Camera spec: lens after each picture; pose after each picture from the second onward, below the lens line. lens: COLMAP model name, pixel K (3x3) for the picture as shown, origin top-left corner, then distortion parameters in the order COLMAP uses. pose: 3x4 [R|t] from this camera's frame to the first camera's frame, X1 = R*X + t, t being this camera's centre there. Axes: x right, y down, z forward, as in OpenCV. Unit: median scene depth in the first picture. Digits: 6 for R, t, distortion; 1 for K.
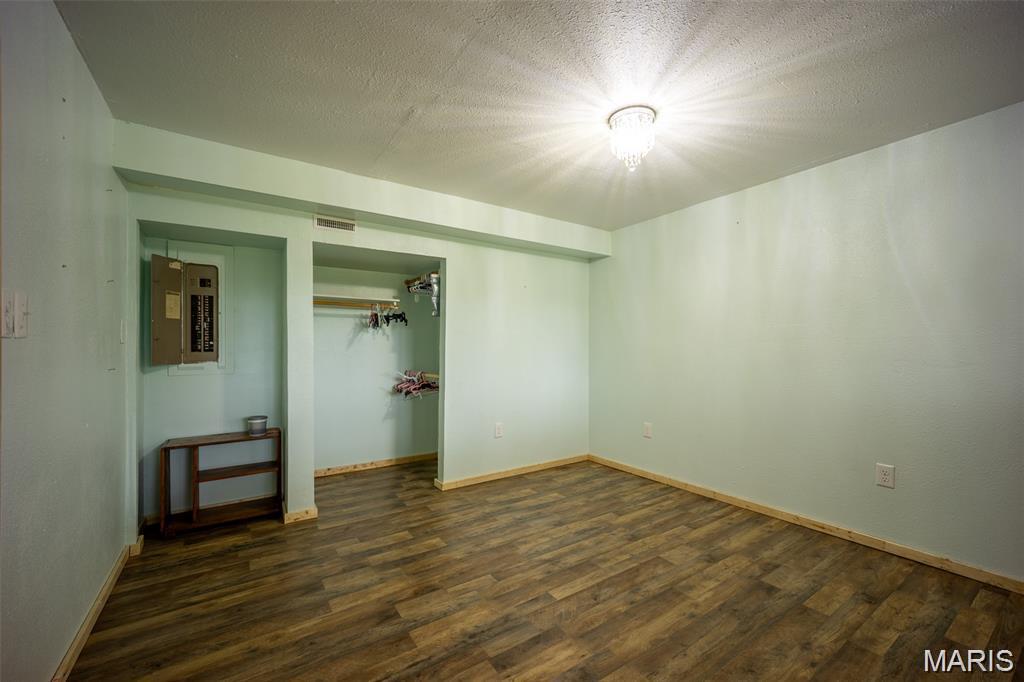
lens RADIAL K [[419.9, 0, 515.3], [0, 419.9, 346.7], [0, 0, 1]] dist [0.000753, 0.000090]
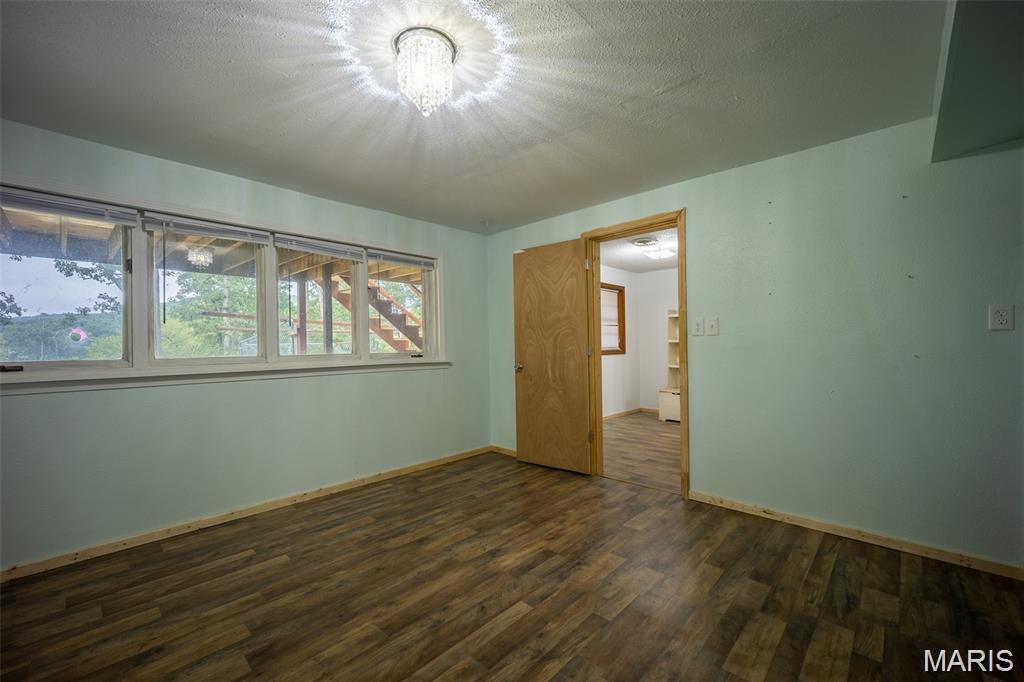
lens RADIAL K [[419.9, 0, 513.7], [0, 419.9, 340.8], [0, 0, 1]] dist [0.000753, 0.000090]
pose [[-0.975337, 0.013364, -0.220317, 0.320801], [0.014712, 0.999882, -0.004480, 0.004687], [0.220231, -0.007611, -0.975418, 1.928521]]
